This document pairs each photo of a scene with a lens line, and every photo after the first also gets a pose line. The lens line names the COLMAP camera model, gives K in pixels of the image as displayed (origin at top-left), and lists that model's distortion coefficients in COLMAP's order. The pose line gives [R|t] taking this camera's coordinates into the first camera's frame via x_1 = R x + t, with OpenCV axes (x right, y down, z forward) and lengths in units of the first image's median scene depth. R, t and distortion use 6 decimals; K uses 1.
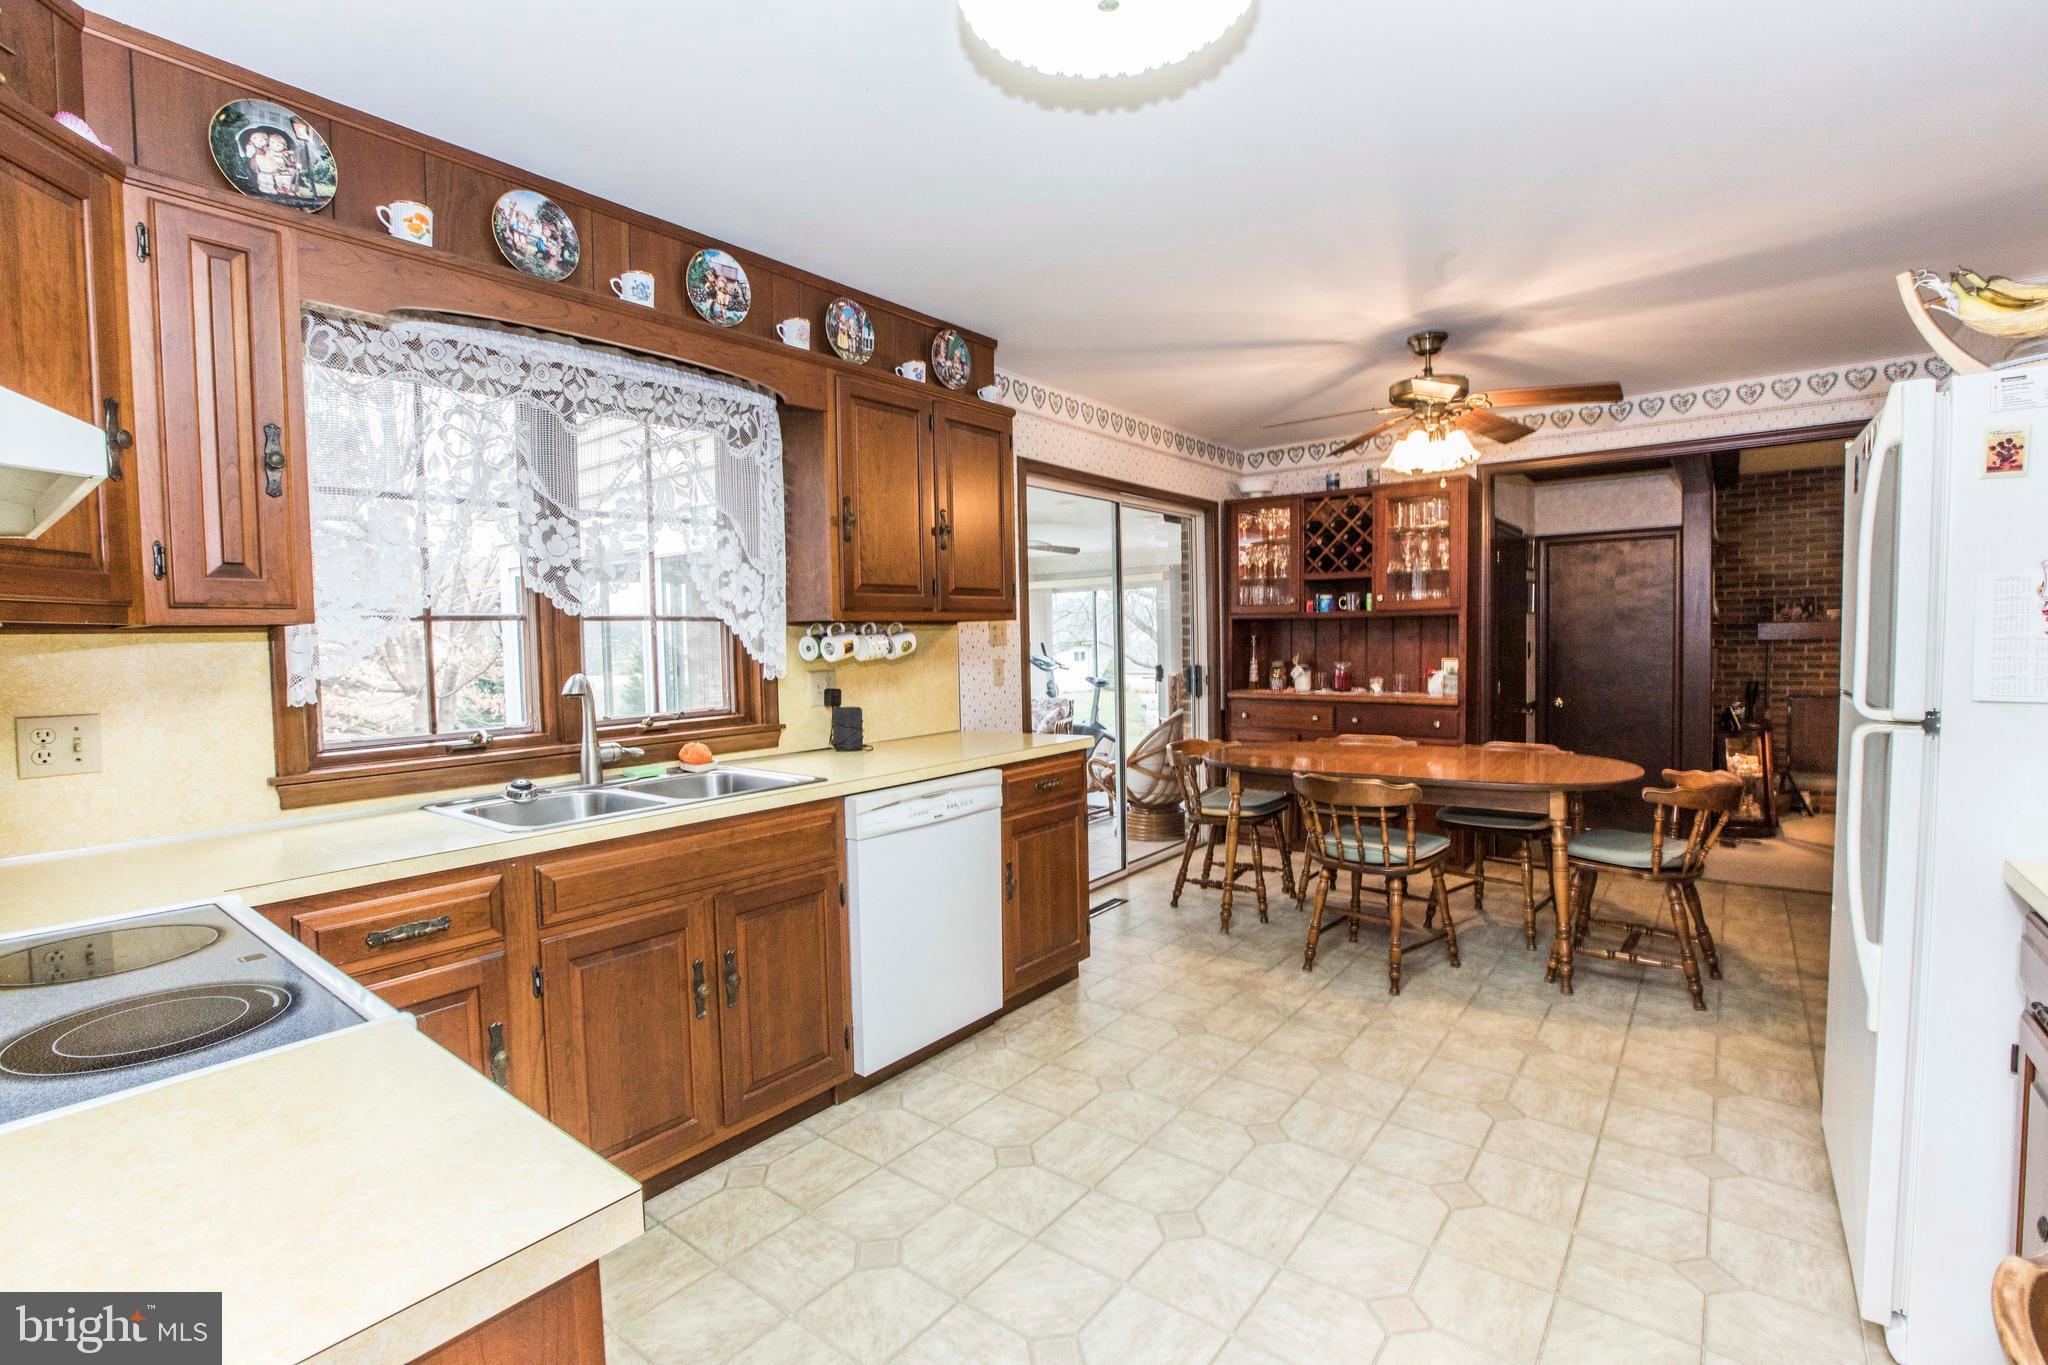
lens RADIAL K [[929.1, 0, 1023.5], [0, 929.1, 679.7], [0, 0, 1]] dist [-0.034222, 0.010037]
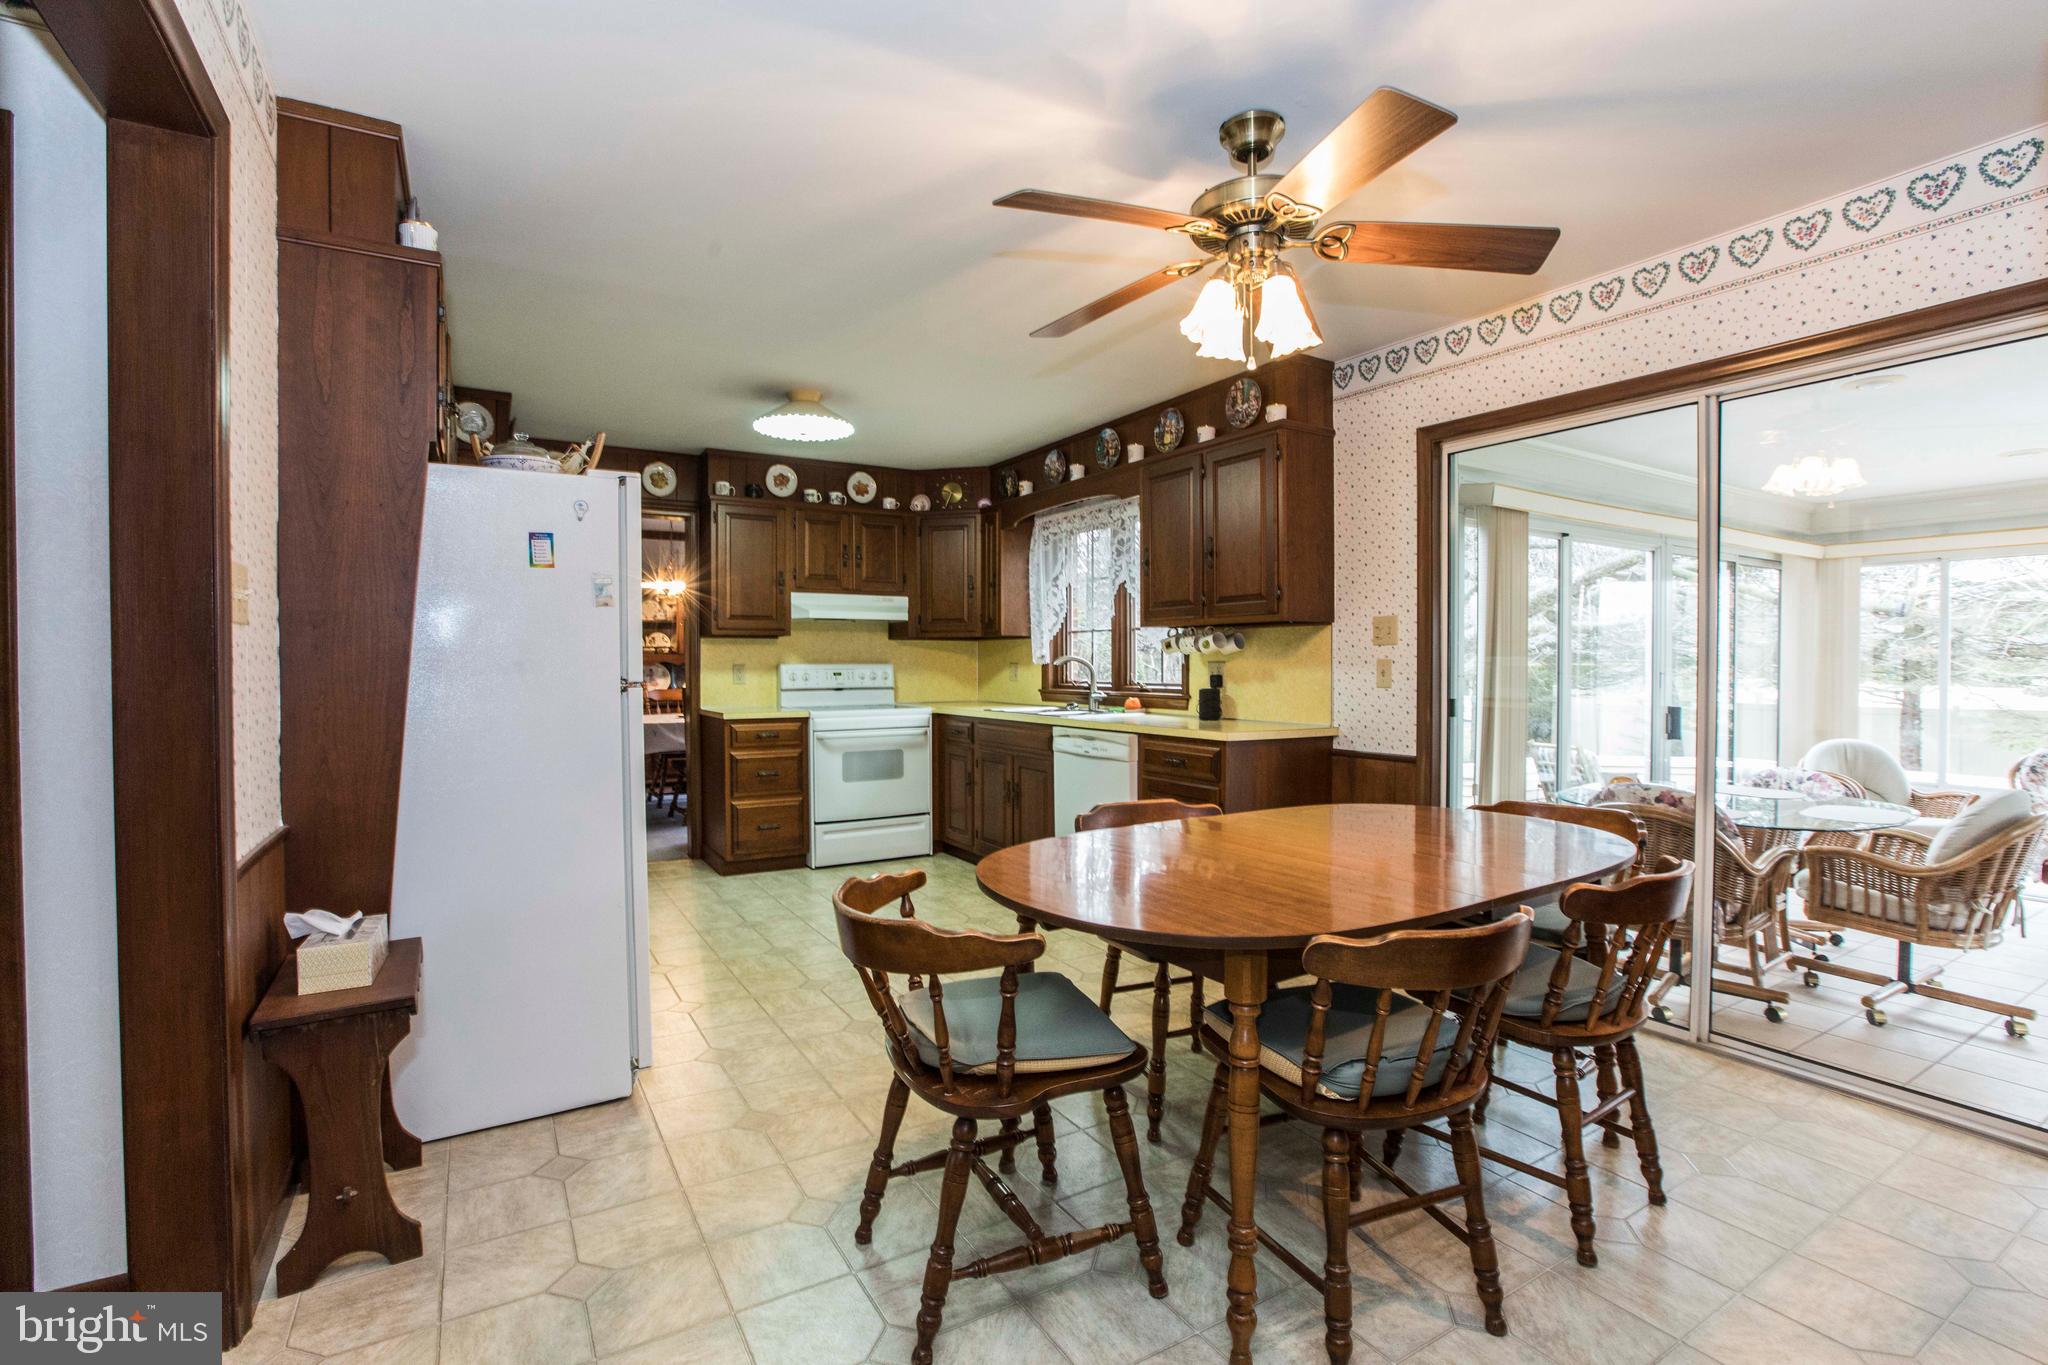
lens RADIAL K [[929.1, 0, 1032.0], [0, 929.1, 672.5], [0, 0, 1]] dist [-0.034222, 0.010037]
pose [[-0.349530, 0.038123, -0.936149, 1.271437], [-0.034831, 0.997952, 0.053645, -0.062275], [0.936277, 0.051358, -0.347487, 1.318047]]
